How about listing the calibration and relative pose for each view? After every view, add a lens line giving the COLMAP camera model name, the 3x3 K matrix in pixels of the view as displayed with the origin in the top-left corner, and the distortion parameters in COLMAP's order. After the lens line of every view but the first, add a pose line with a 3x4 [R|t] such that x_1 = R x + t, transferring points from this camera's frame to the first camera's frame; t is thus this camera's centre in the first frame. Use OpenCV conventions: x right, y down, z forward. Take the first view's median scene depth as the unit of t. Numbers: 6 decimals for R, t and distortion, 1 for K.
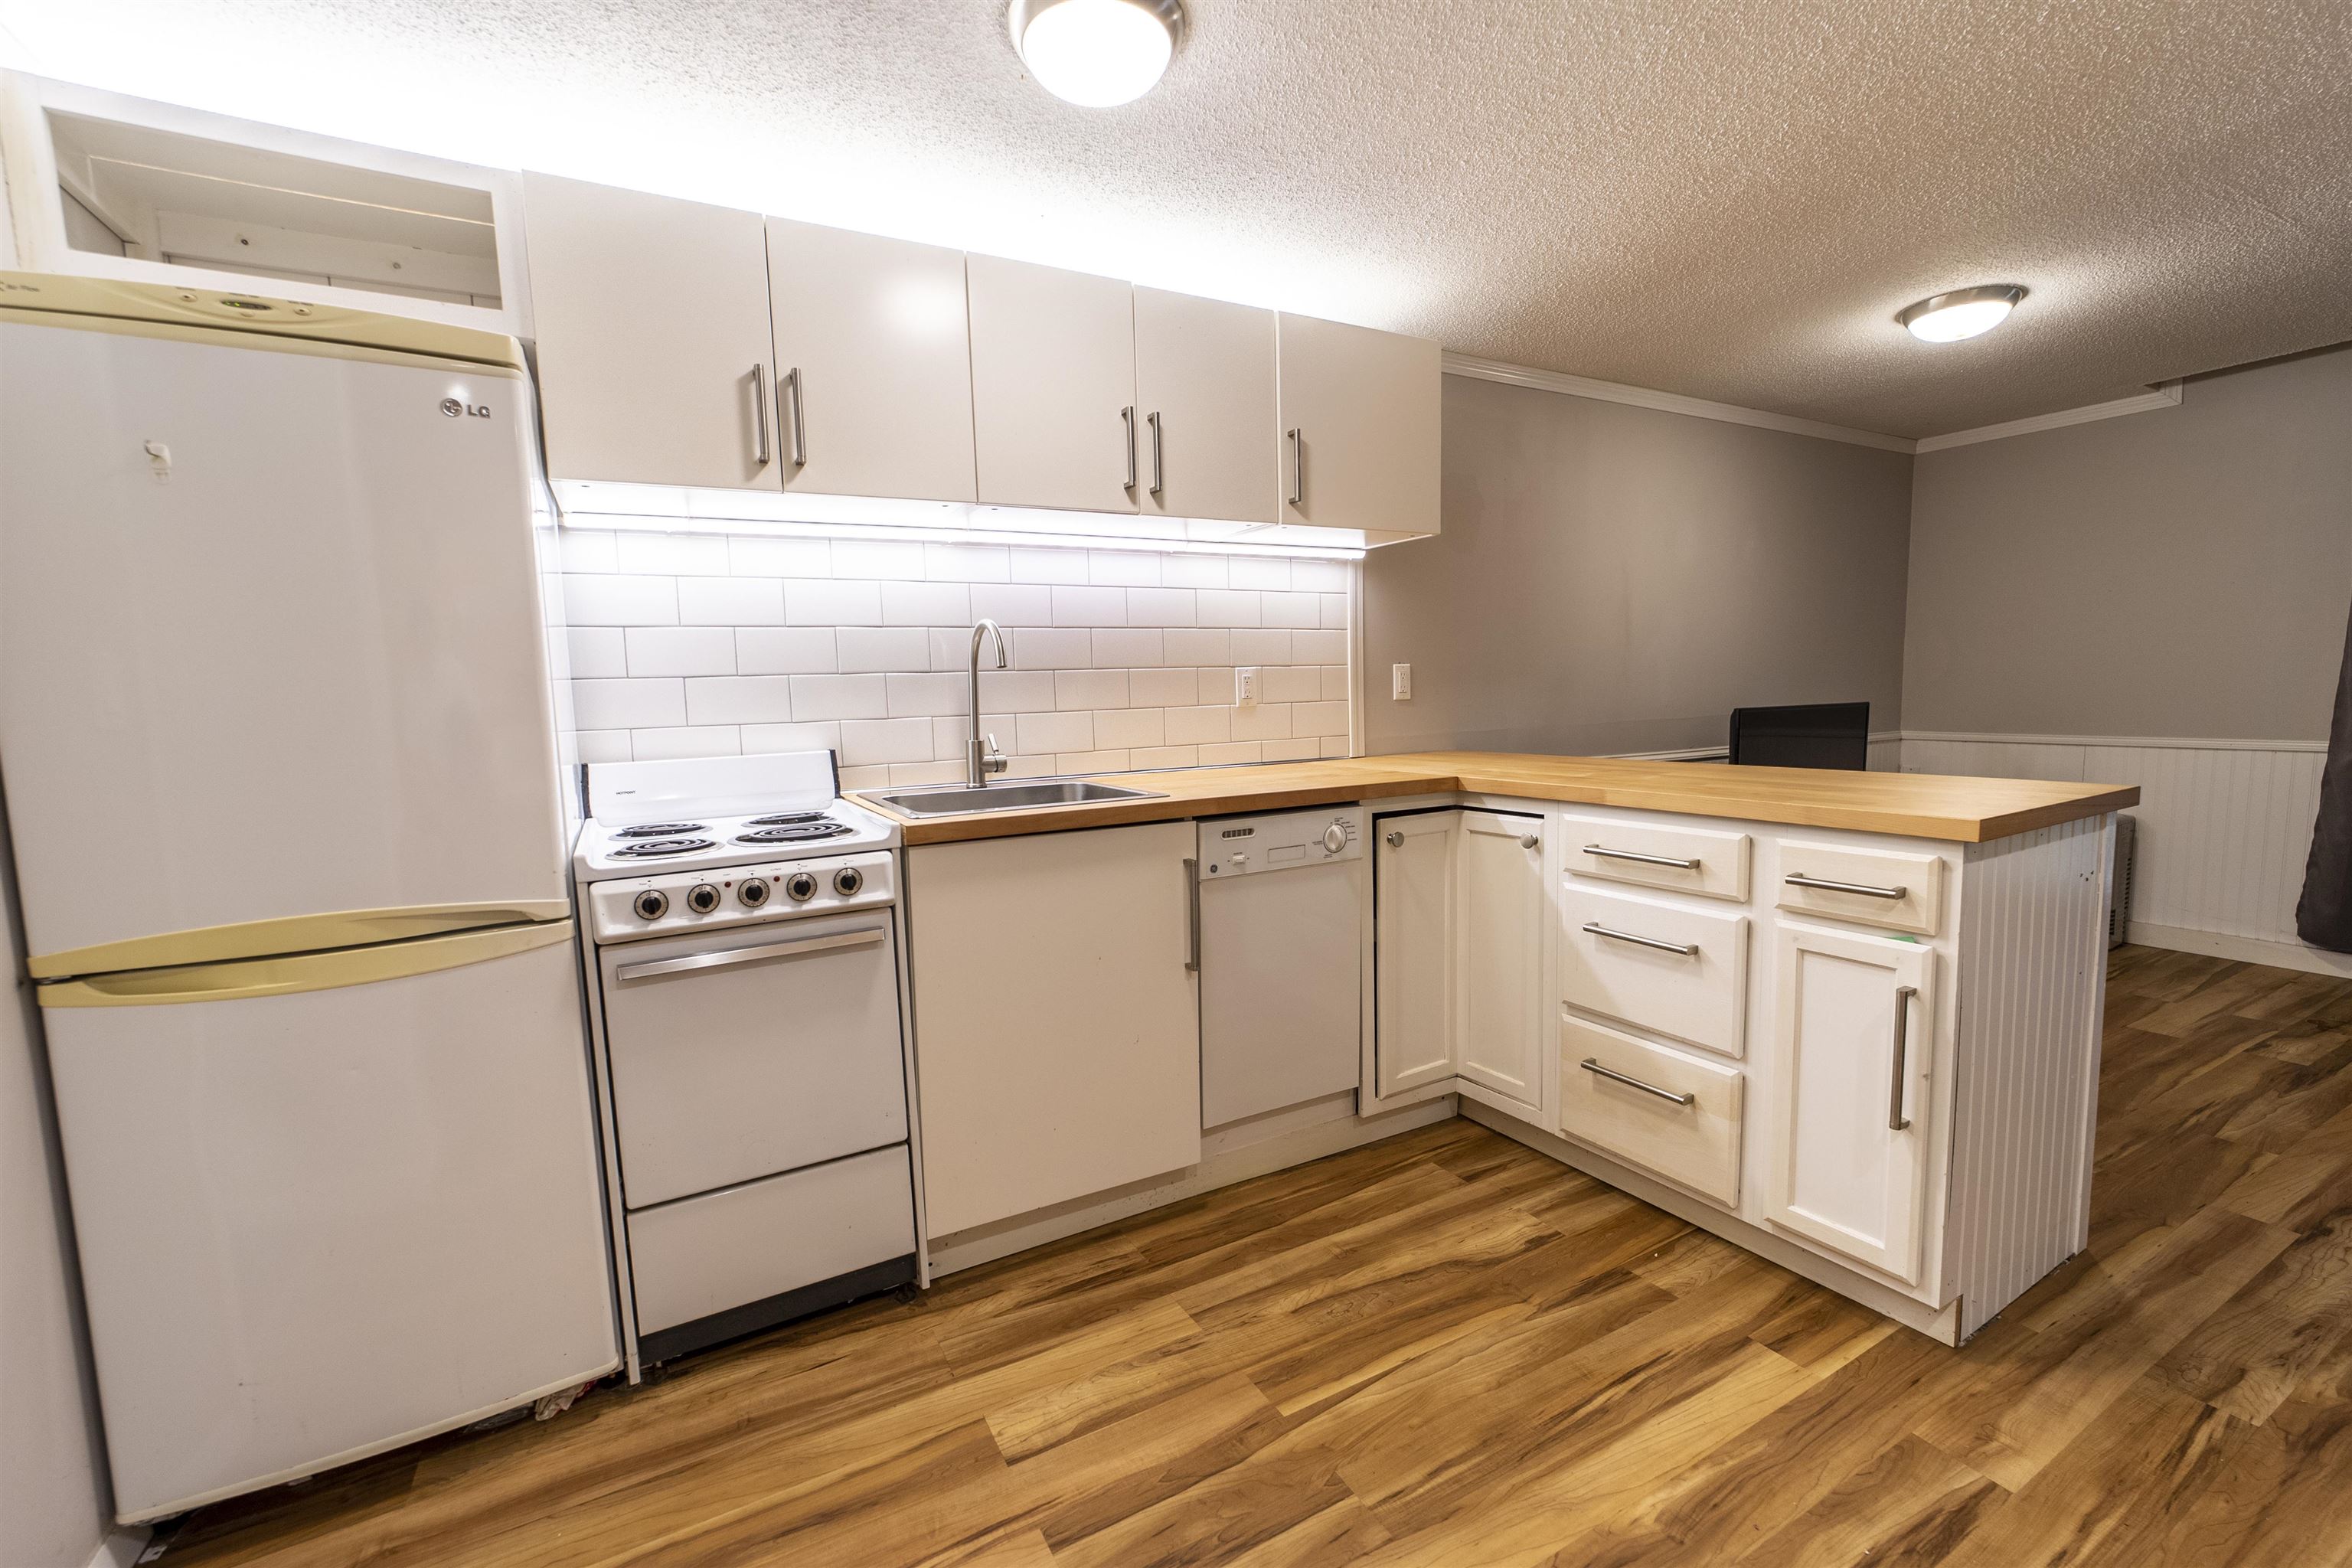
lens RADIAL K [[976.4, 0, 1142.4], [0, 976.4, 791.3], [0, 0, 1]] dist [-0.019594, 0.006846]
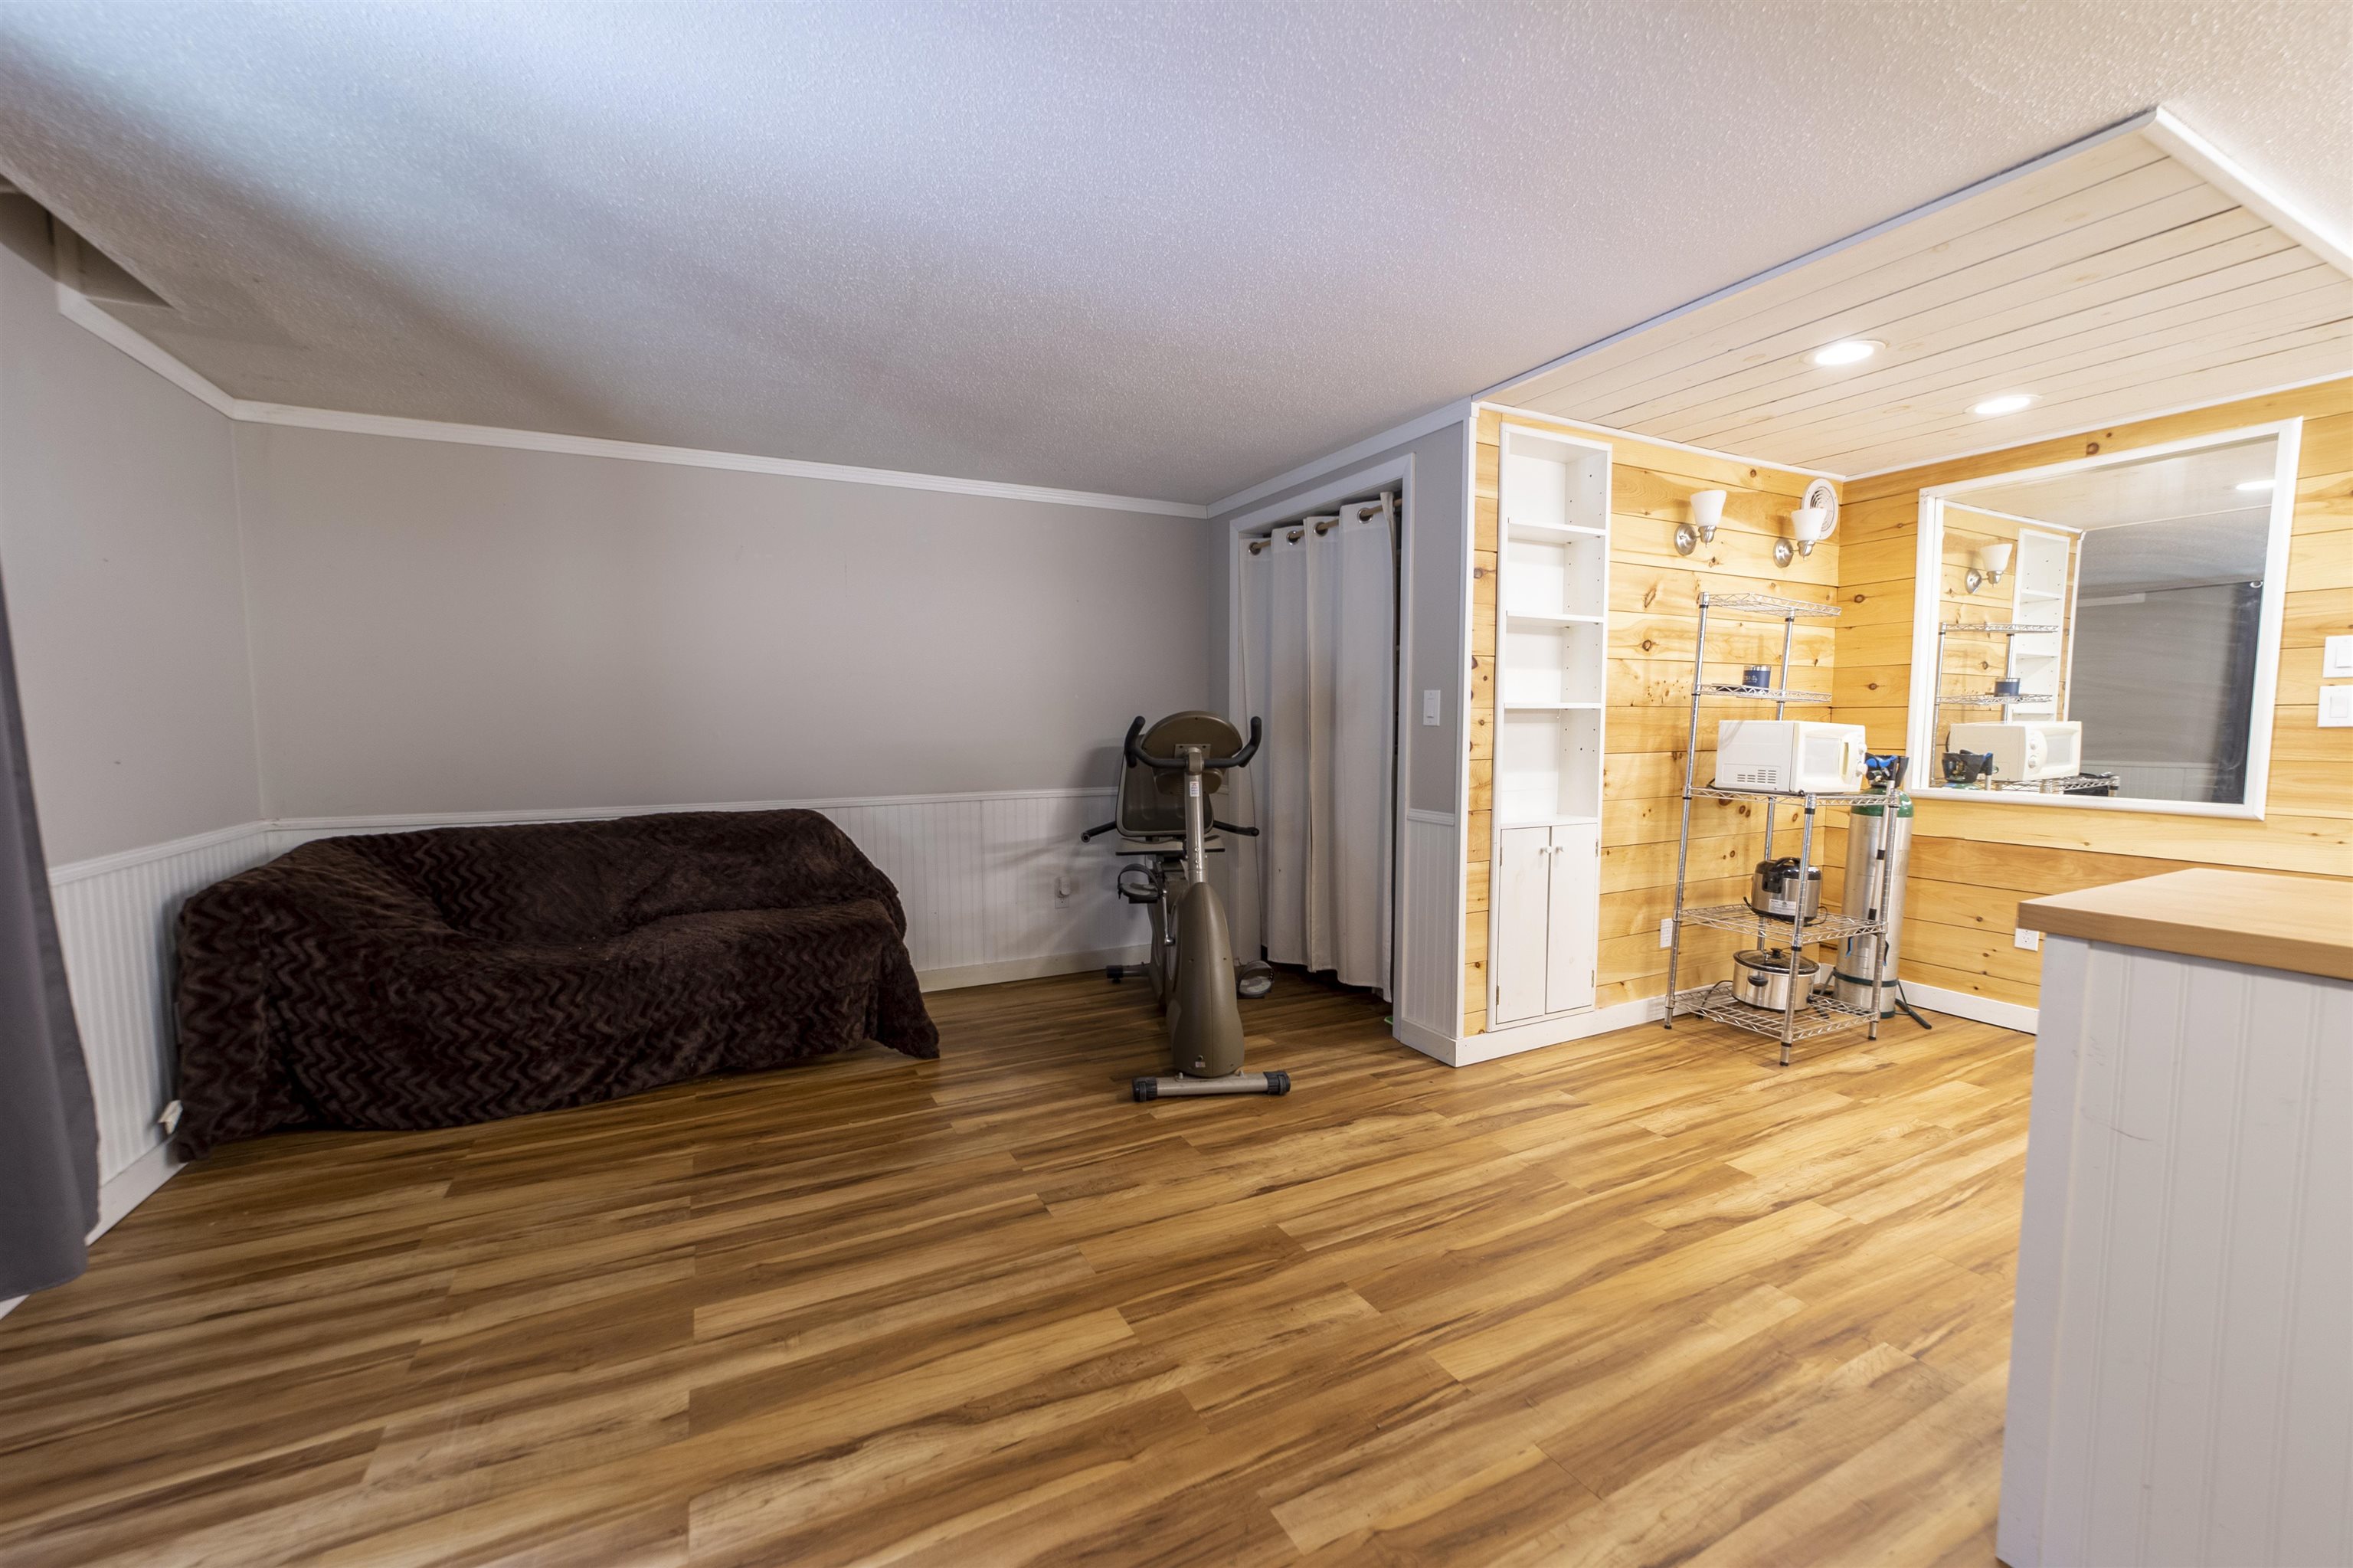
lens RADIAL K [[934.6, 0, 1183.0], [0, 934.6, 795.7], [0, 0, 1]] dist [-0.019905, 0.008439]
pose [[-0.999405, 0.031751, 0.013458, 1.566986], [0.033668, 0.982811, 0.181519, -0.217074], [-0.007463, 0.181864, -0.983295, 1.587372]]
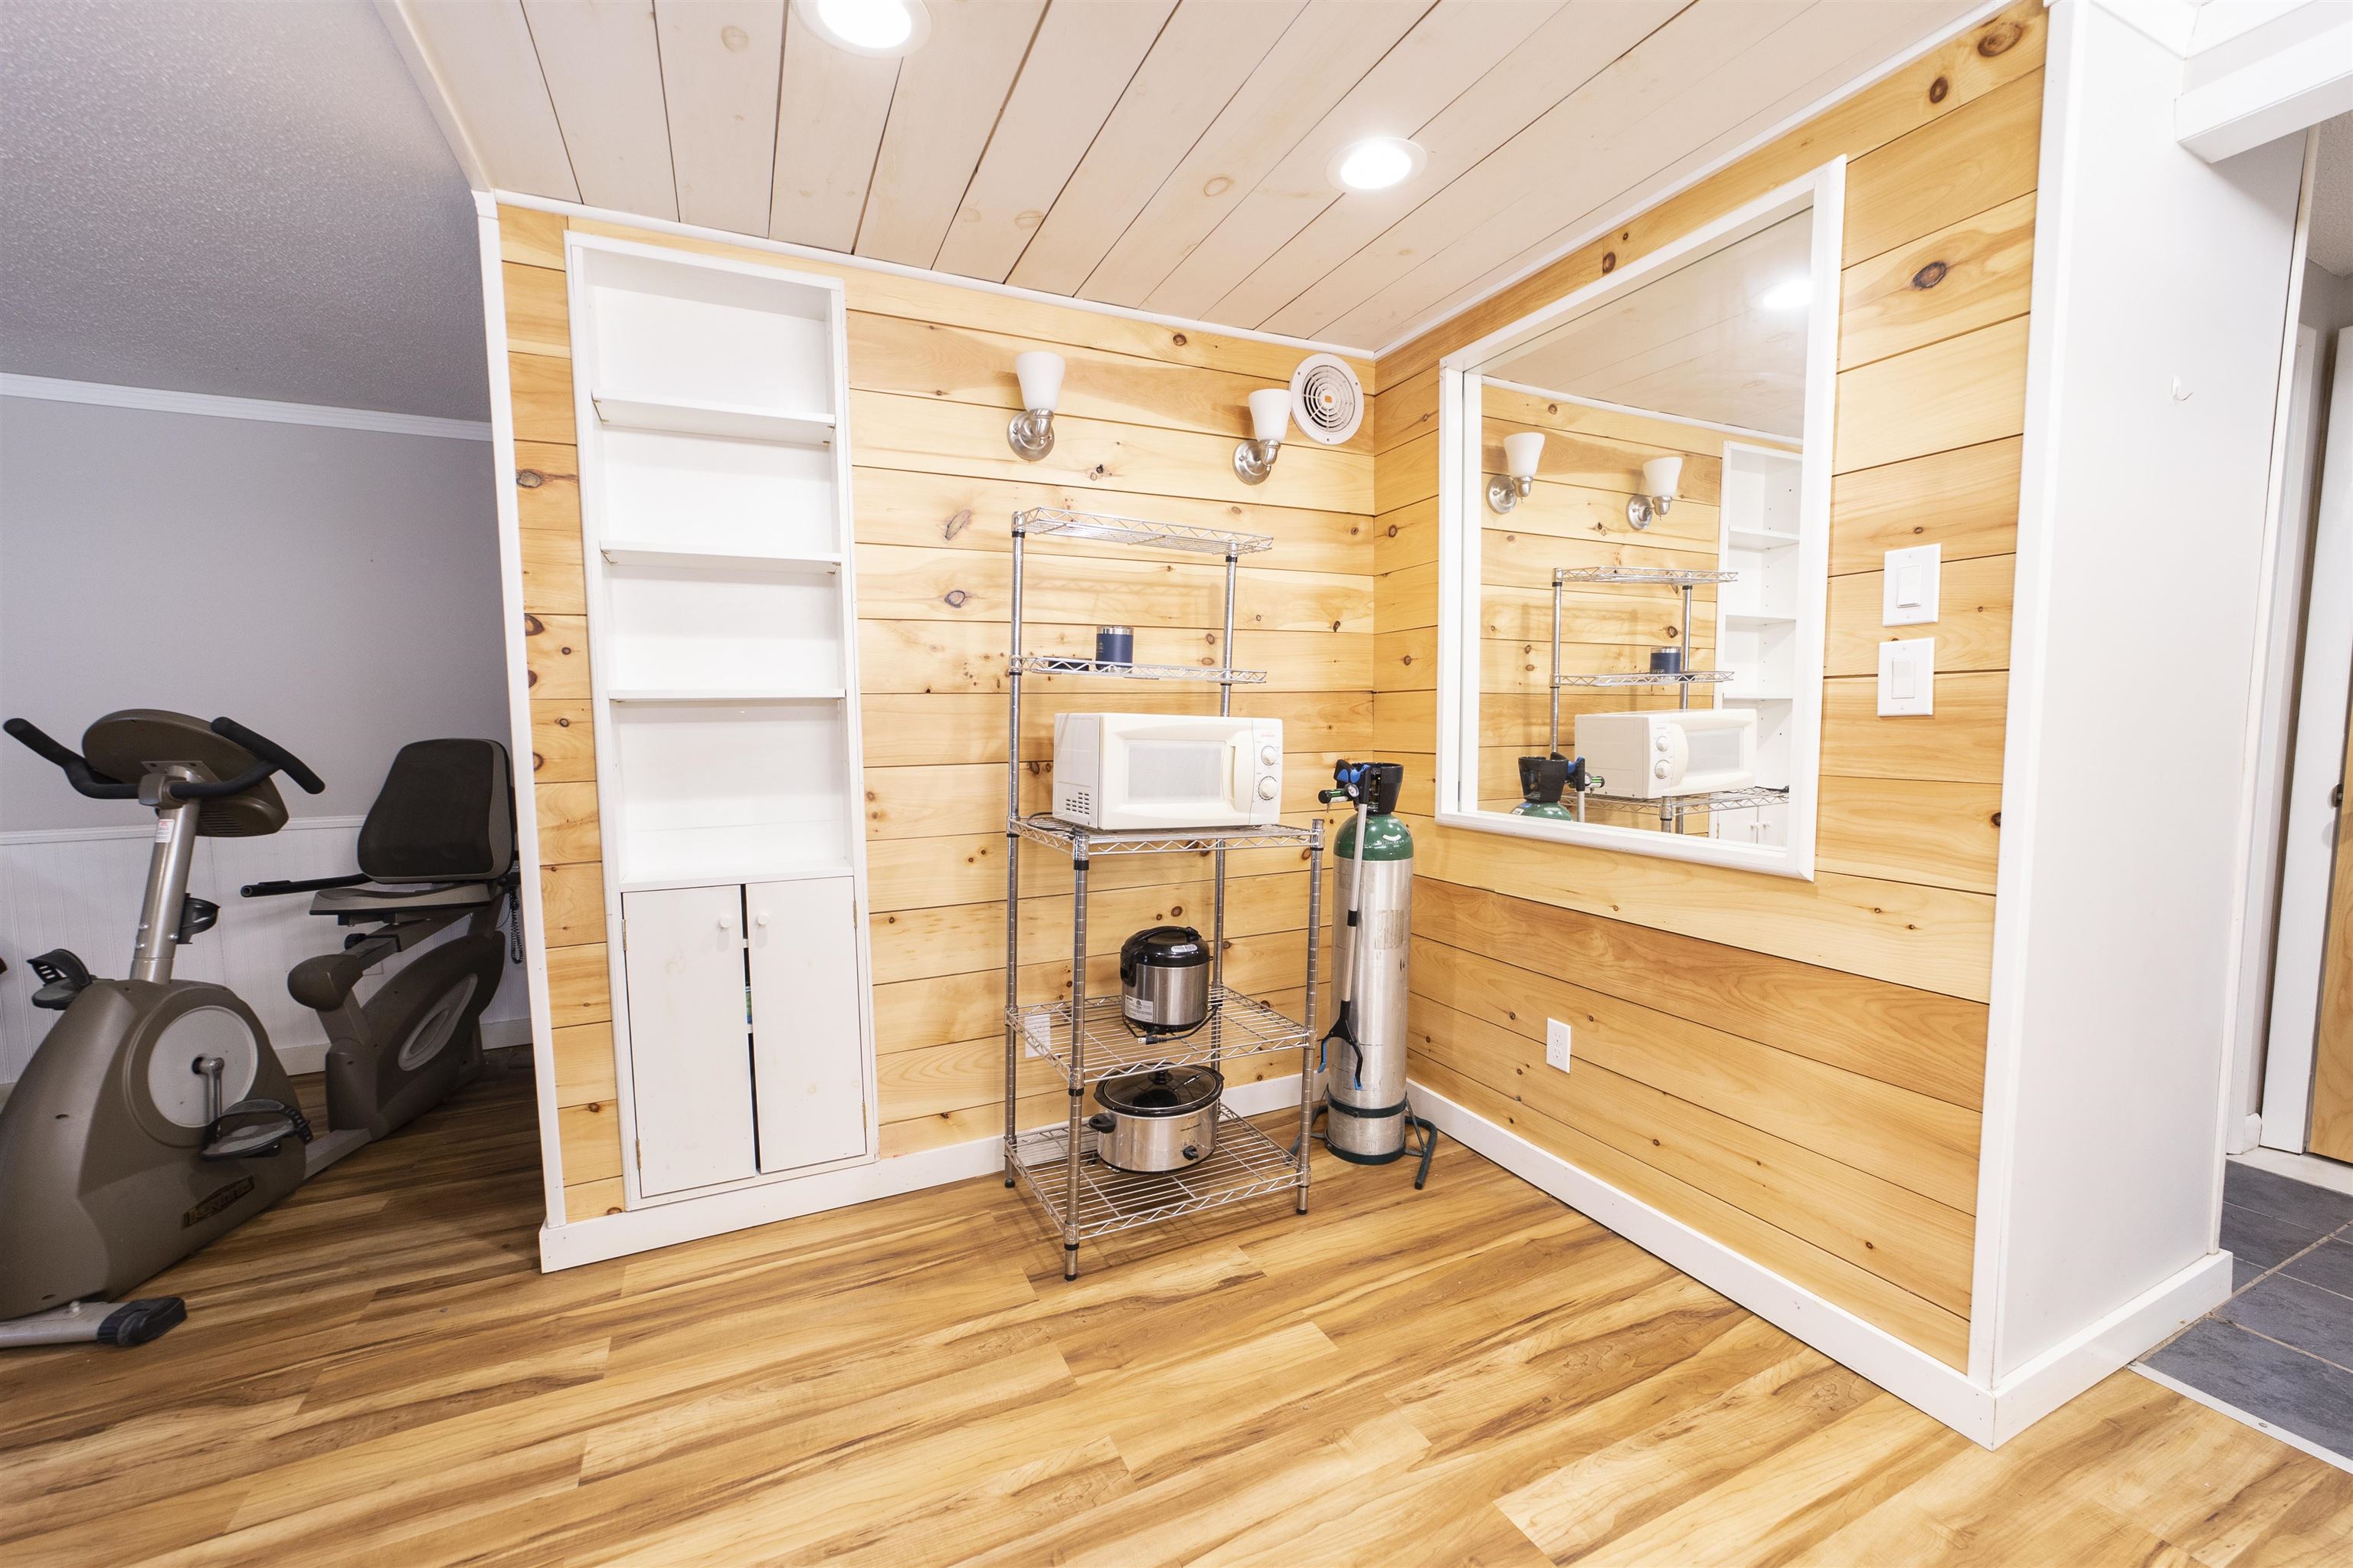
lens RADIAL K [[934.6, 0, 1183.0], [0, 934.6, 795.7], [0, 0, 1]] dist [-0.019905, 0.008439]
pose [[-0.998456, 0.039036, 0.039525, 0.330222], [0.045721, 0.981570, 0.185551, -0.104461], [-0.031553, 0.187072, -0.981839, 0.922583]]
